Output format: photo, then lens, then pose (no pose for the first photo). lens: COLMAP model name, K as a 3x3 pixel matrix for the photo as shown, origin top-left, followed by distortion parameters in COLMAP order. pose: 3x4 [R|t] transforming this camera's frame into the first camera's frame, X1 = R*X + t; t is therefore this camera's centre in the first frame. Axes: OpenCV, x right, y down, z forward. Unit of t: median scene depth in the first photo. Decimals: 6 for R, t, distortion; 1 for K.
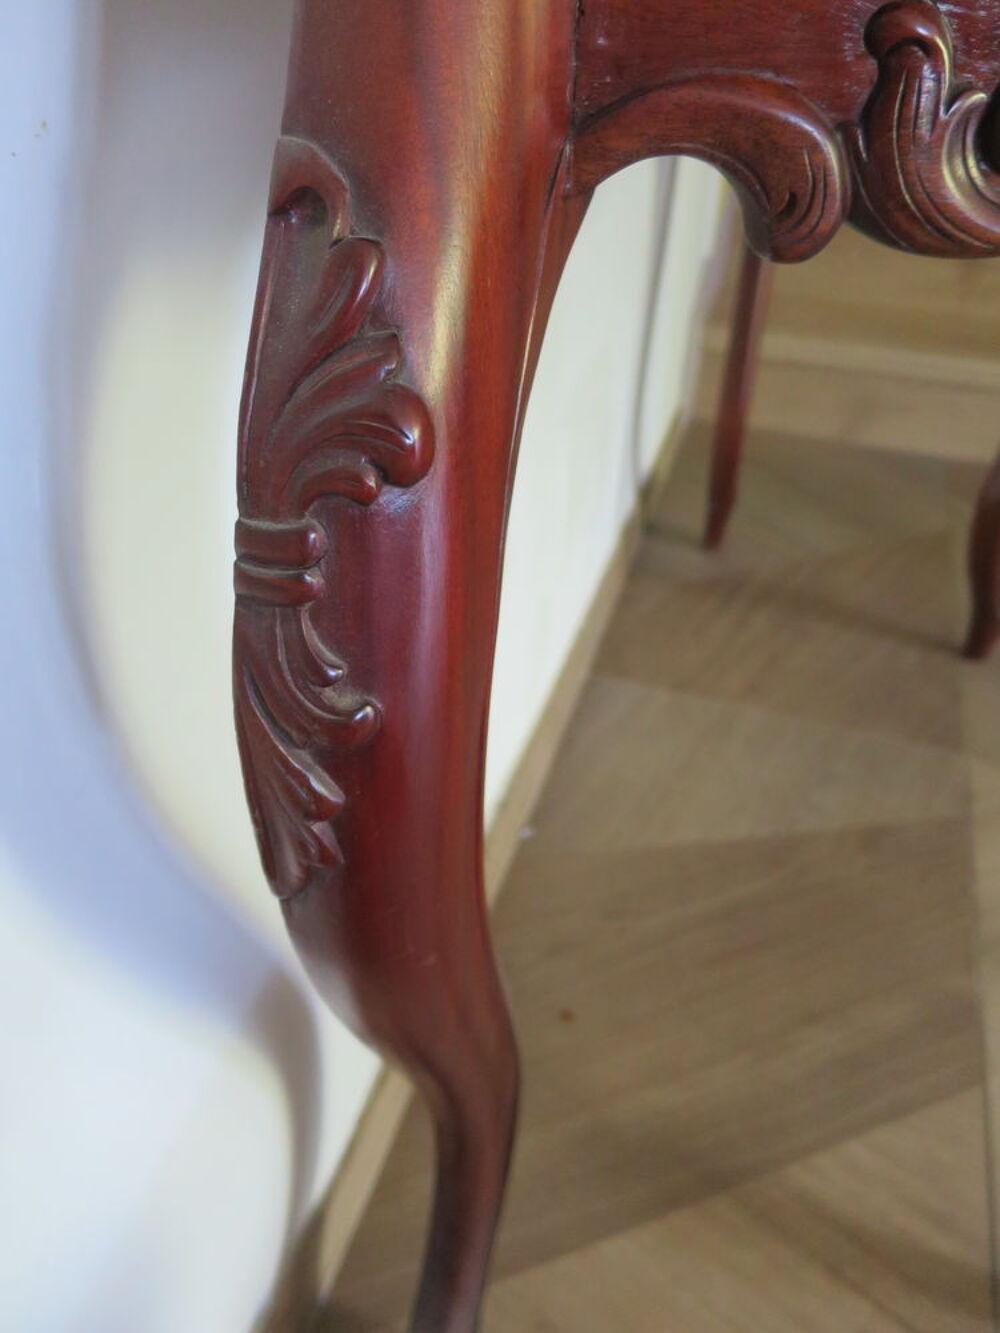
lens RADIAL K [[965.0, 0, 500.0], [0, 965.0, 666.5], [0, 0, 1]] dist [-0.043167, 0.011680]
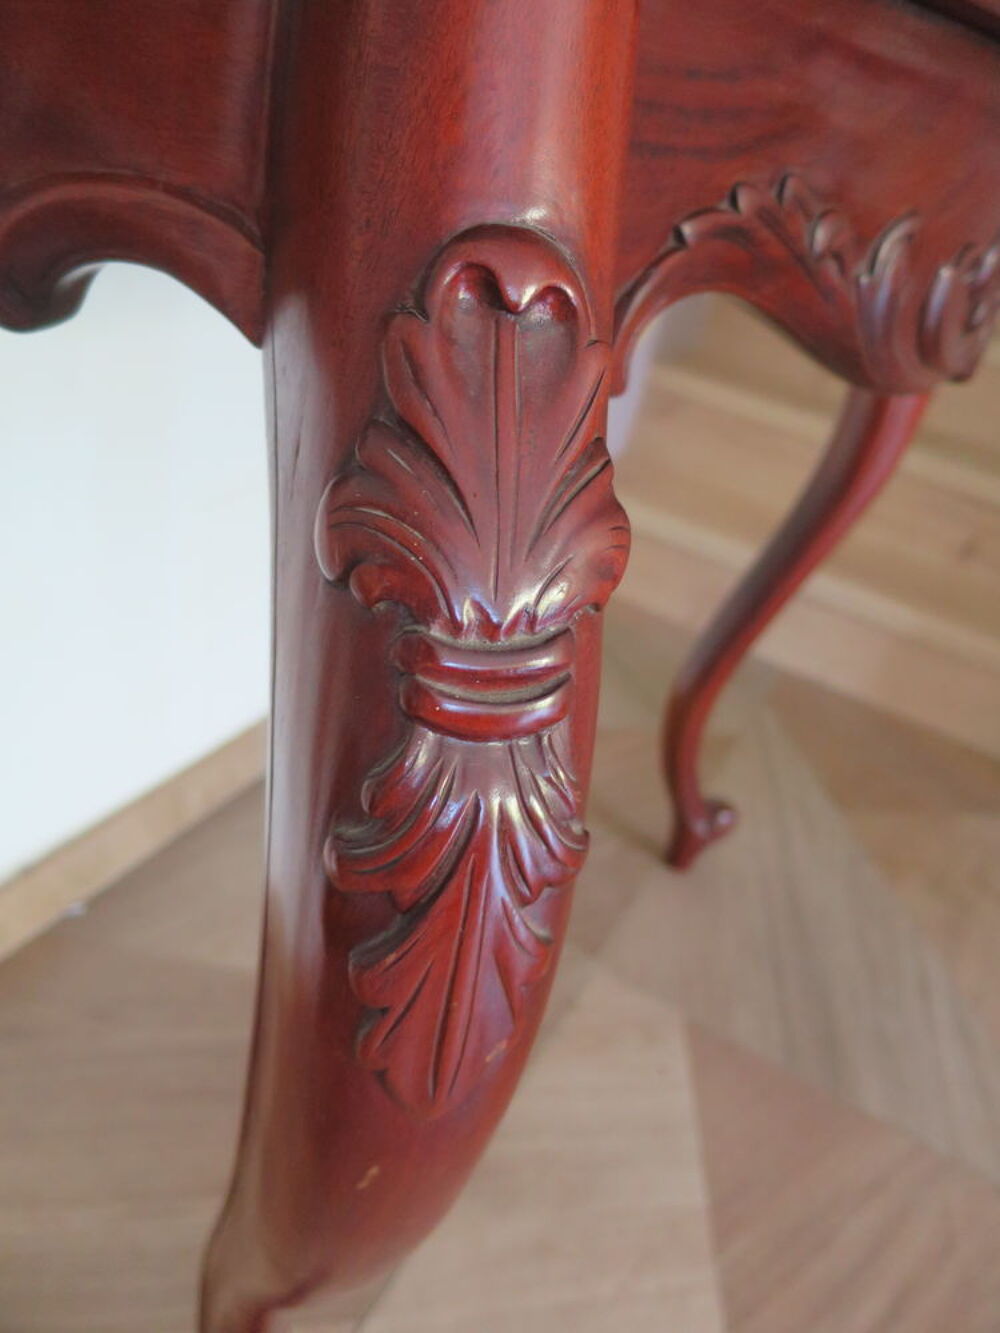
lens RADIAL K [[965.0, 0, 500.0], [0, 965.0, 666.5], [0, 0, 1]] dist [-0.043167, 0.011680]
pose [[0.969005, 0.239261, -0.061508, 0.387389], [-0.245484, 0.960481, -0.131198, -0.037944], [0.027687, 0.142231, 0.989446, 0.051695]]
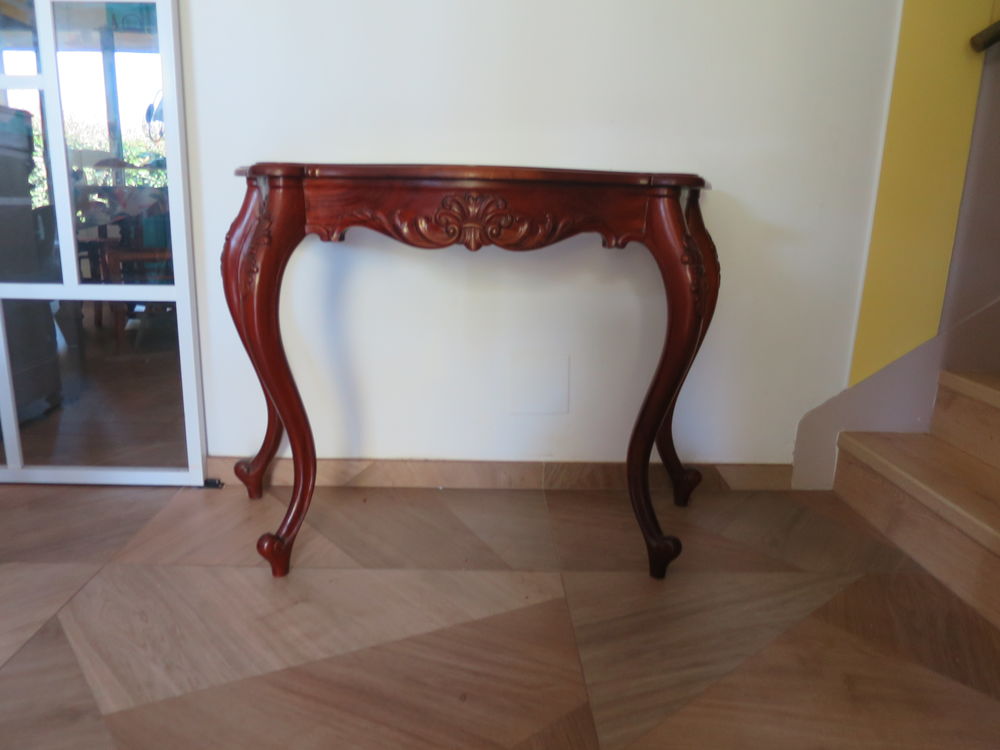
lens RADIAL K [[724.0, 0, 500.0], [0, 724.0, 375.0], [0, 0, 1]] dist [-0.043167, 0.011680]
pose [[0.344092, 0.223915, -0.911846, 1.662415], [-0.597332, 0.801485, -0.028593, -0.101934], [0.724428, 0.554513, 0.409536, 0.131091]]
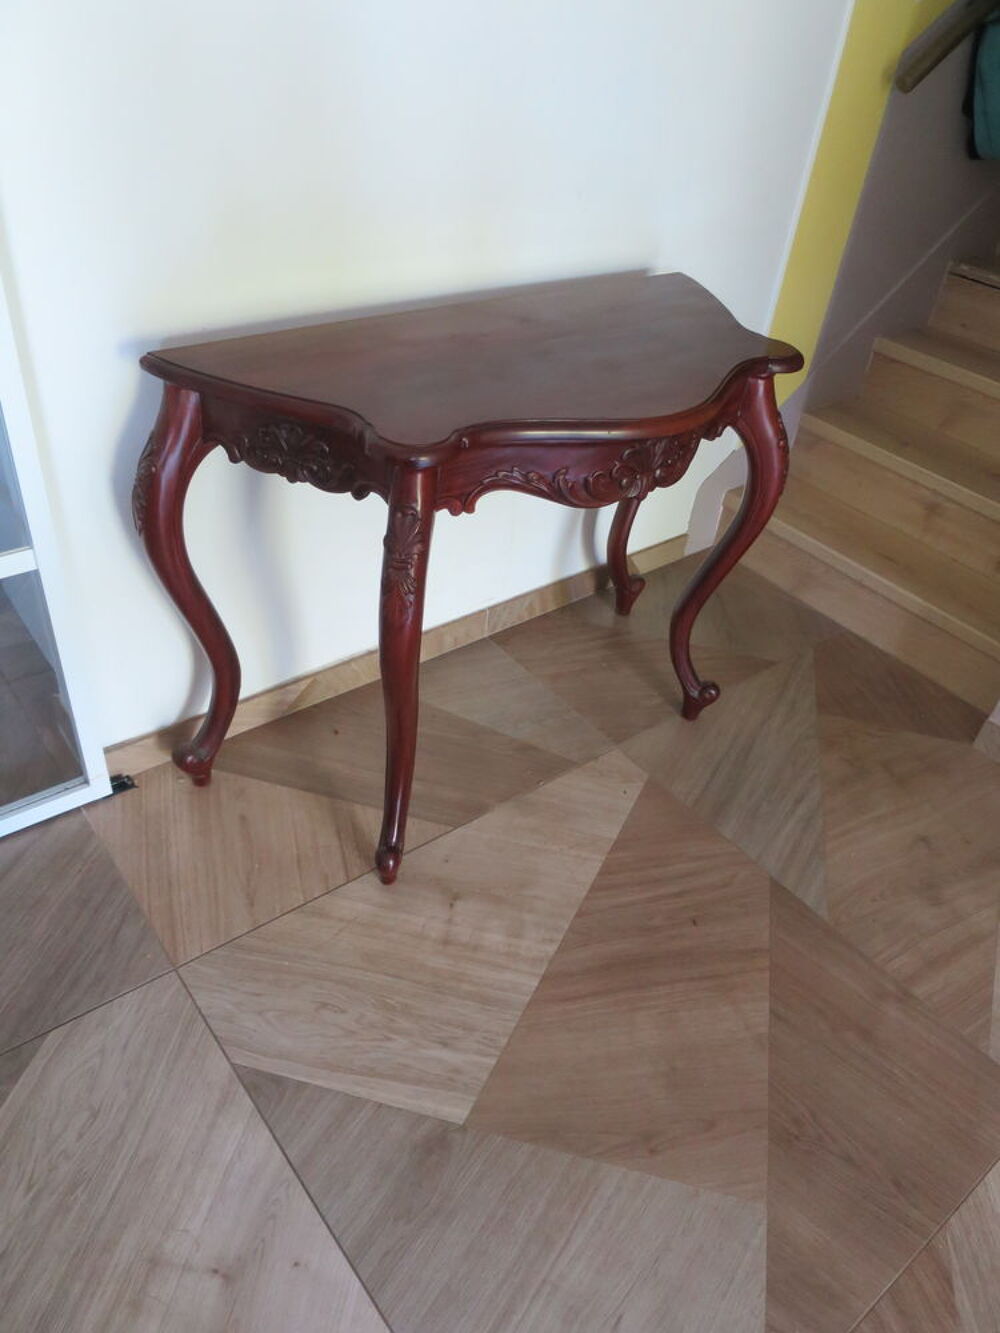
lens RADIAL K [[965.0, 0, 500.0], [0, 965.0, 666.5], [0, 0, 1]] dist [-0.043167, 0.011680]
pose [[0.832752, 0.389796, -0.393170, 0.975988], [-0.403562, 0.913534, 0.050932, -0.048563], [0.379027, 0.116255, 0.918054, -0.794658]]
